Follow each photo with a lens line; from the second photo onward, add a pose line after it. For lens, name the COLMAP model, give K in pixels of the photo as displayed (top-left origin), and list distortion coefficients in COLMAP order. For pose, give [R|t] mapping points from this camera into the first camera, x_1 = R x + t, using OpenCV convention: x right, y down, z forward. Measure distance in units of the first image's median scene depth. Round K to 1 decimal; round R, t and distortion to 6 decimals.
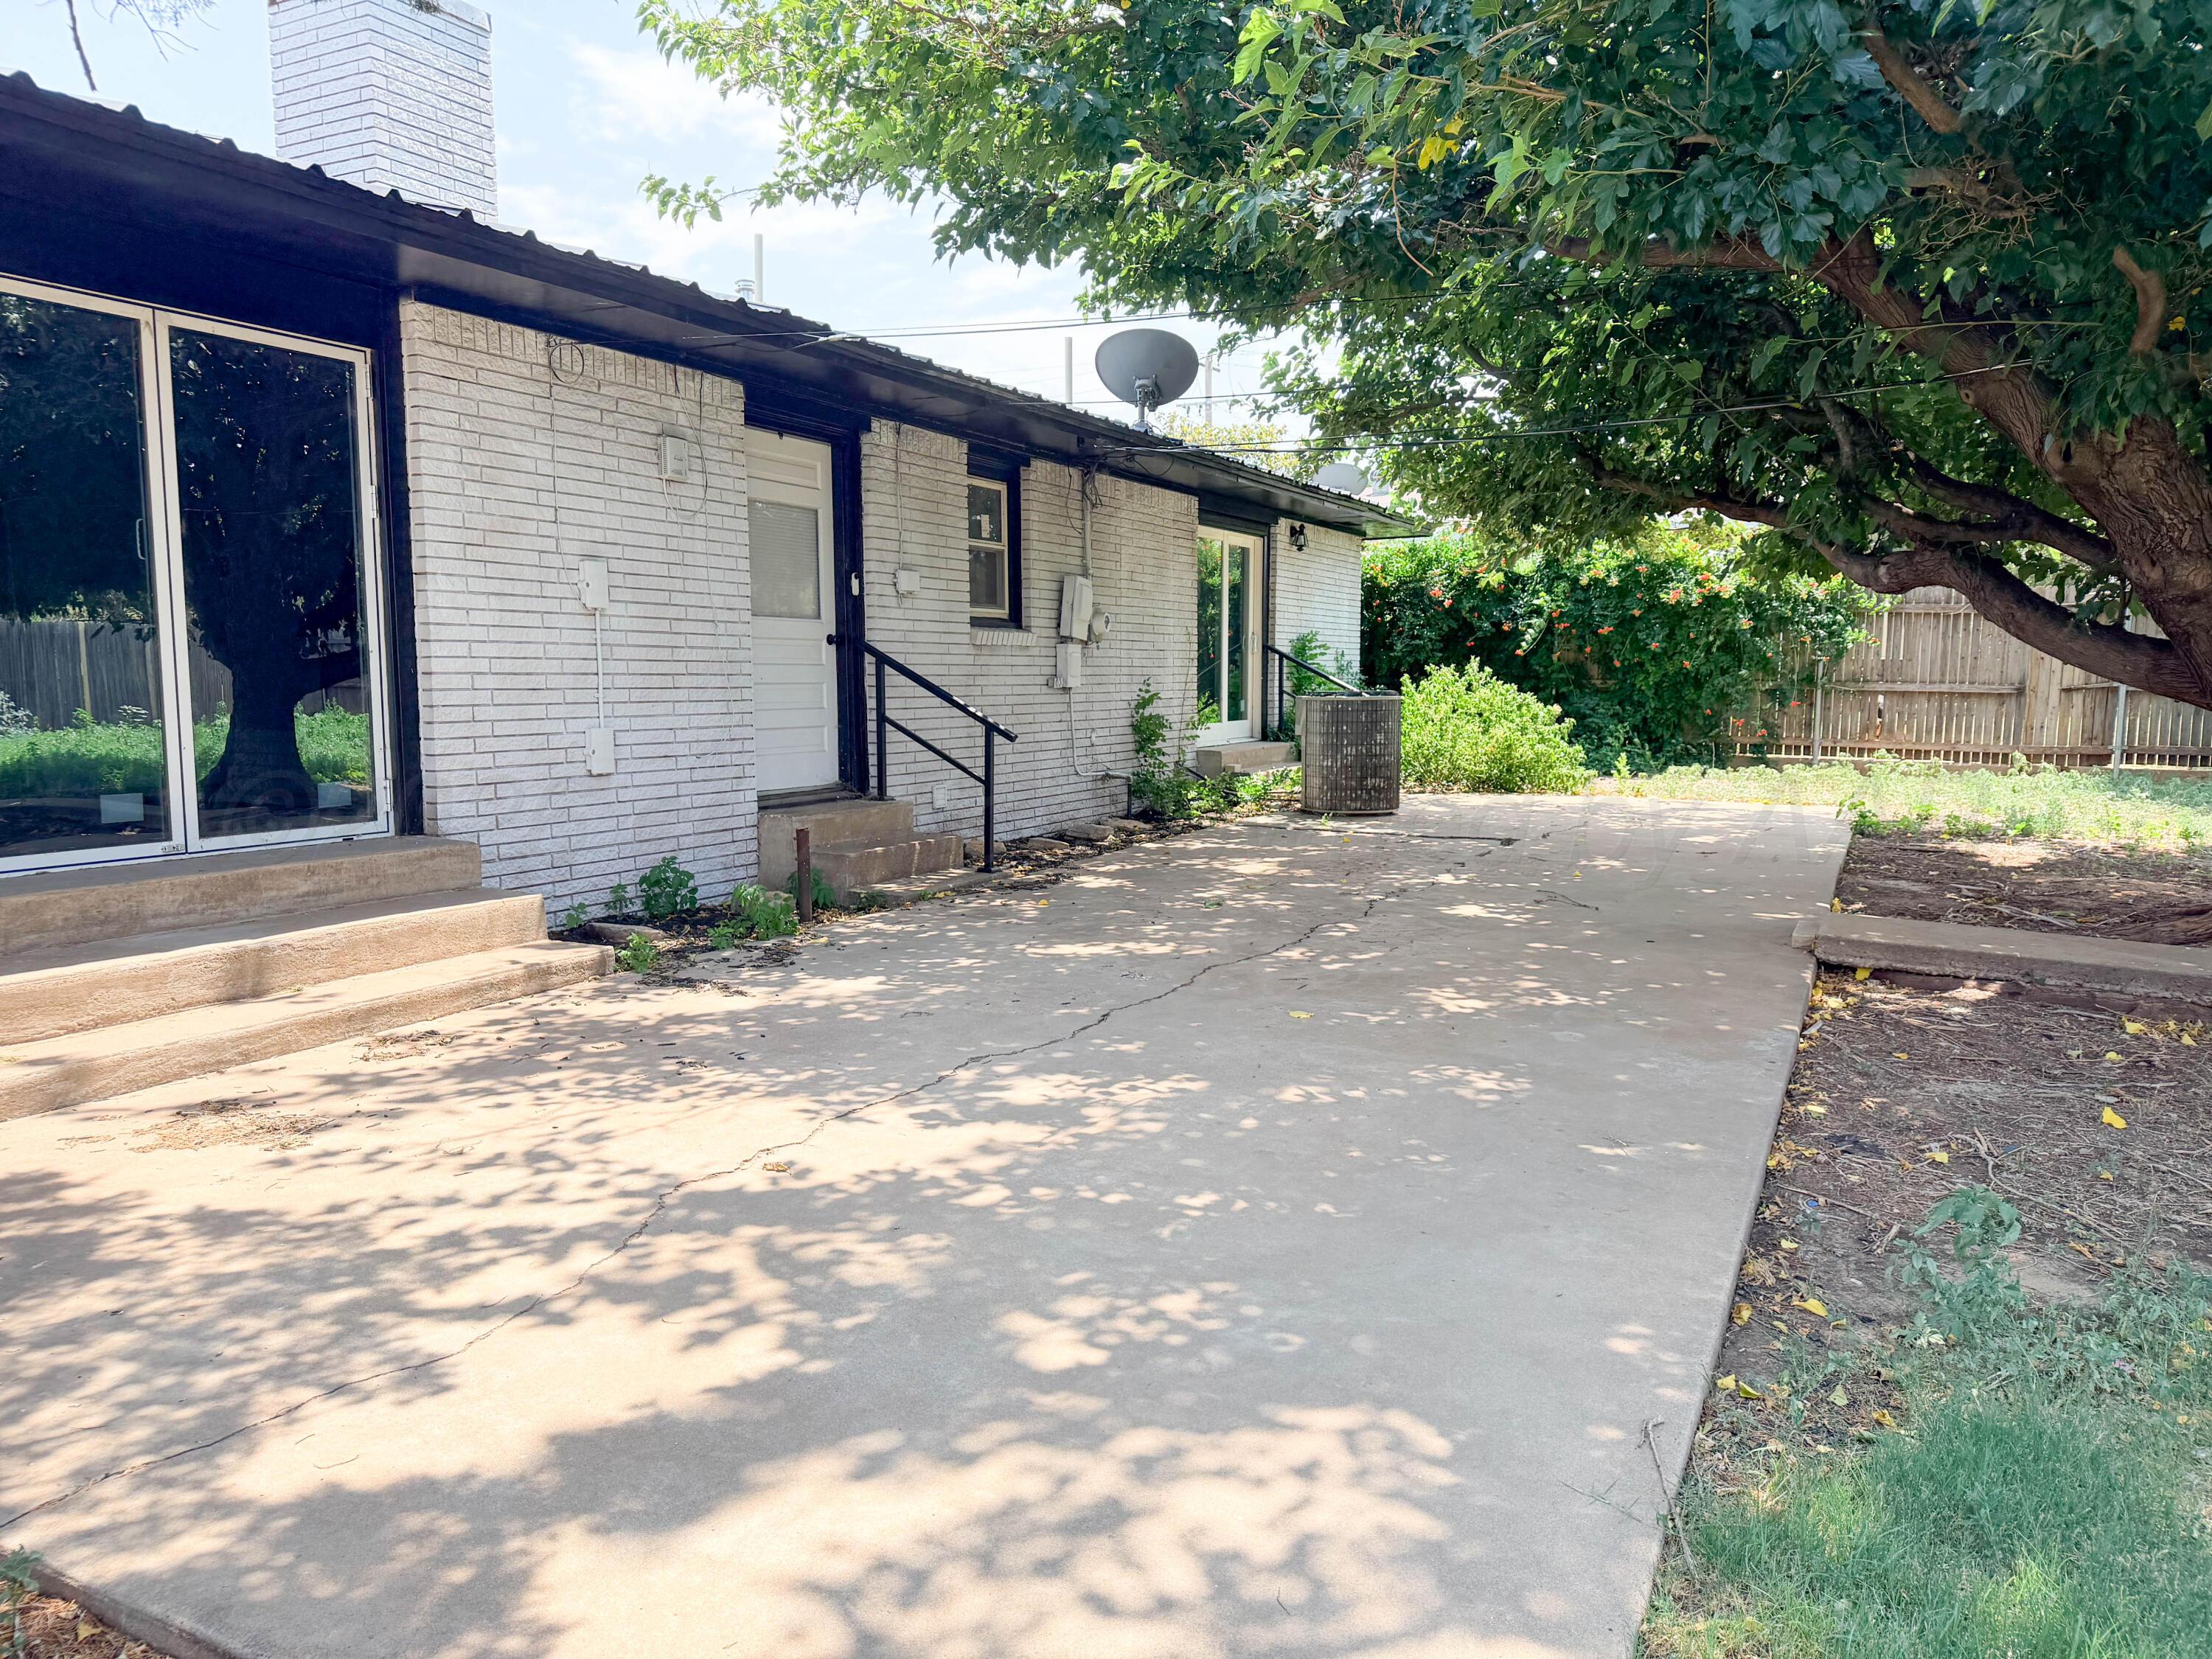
lens RADIAL K [[1539.3, 0, 1106.0], [0, 1539.3, 829.5], [0, 0, 1]] dist [0.069657, -0.001245]
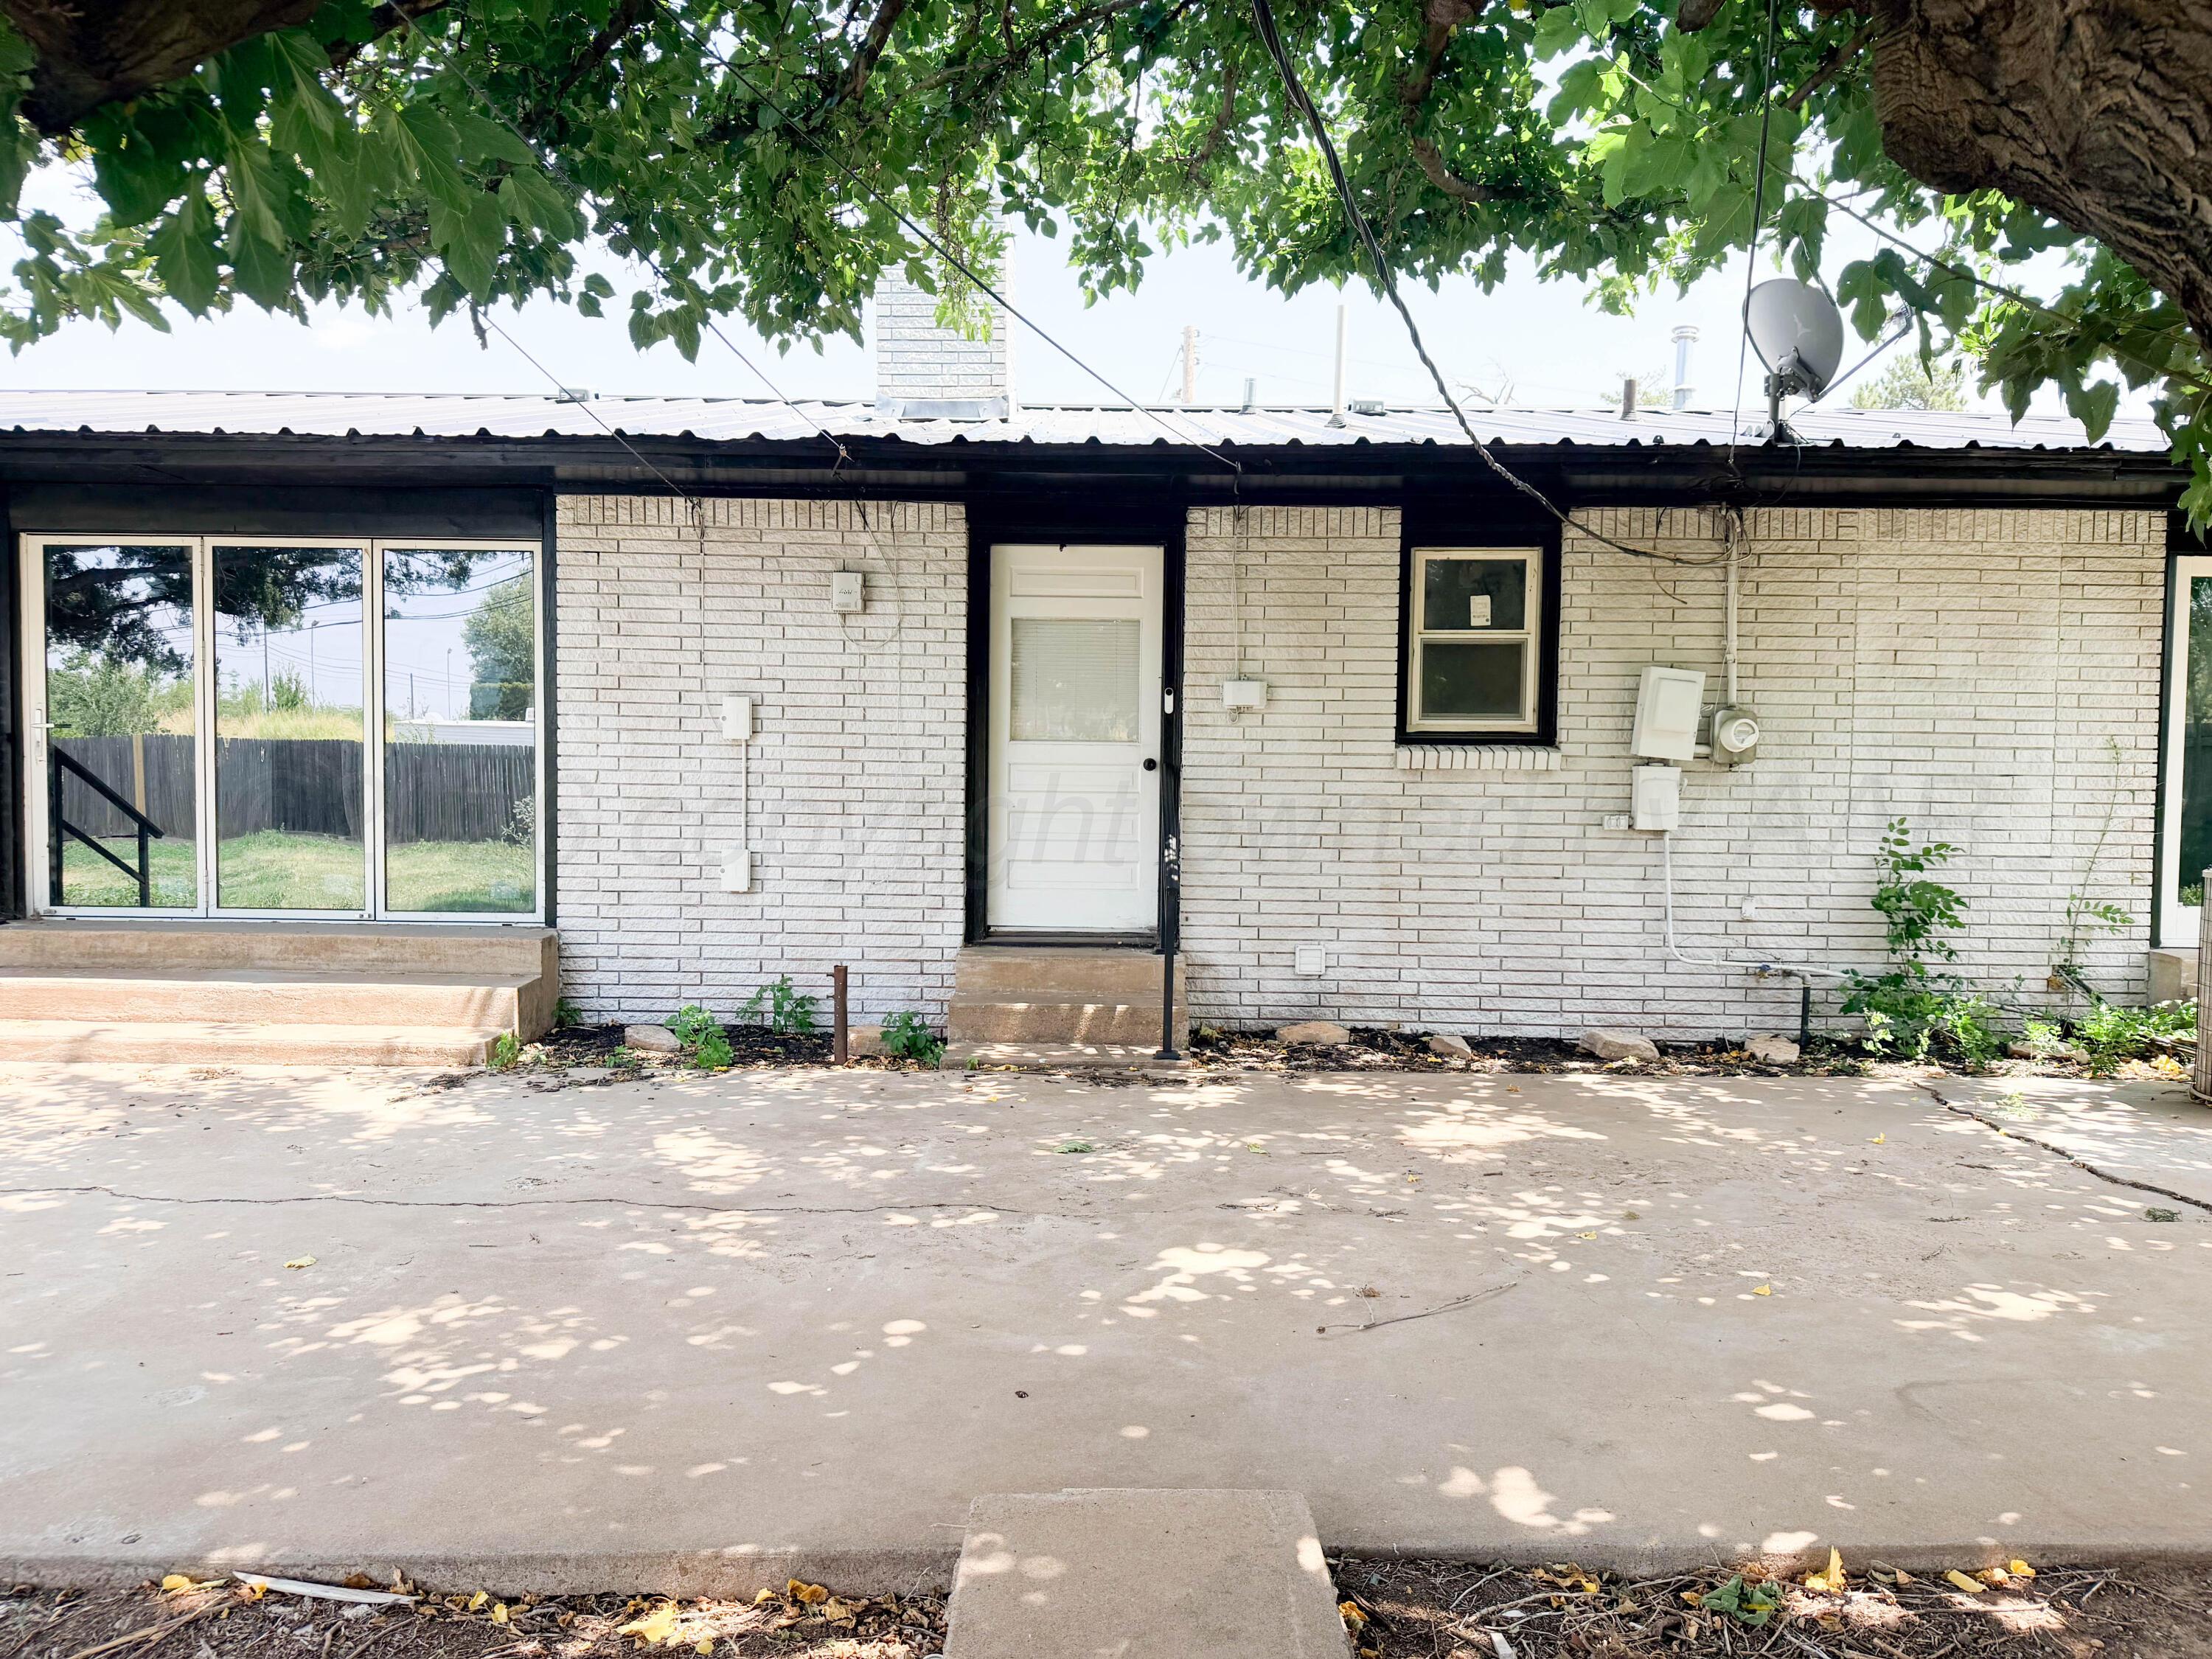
lens RADIAL K [[1539.3, 0, 1106.0], [0, 1539.3, 829.5], [0, 0, 1]] dist [0.069657, -0.001245]
pose [[0.439438, 0.012561, -0.898185, 0.591954], [-0.103695, 0.993927, -0.036833, -0.051888], [0.892267, 0.109324, 0.438072, 0.598433]]
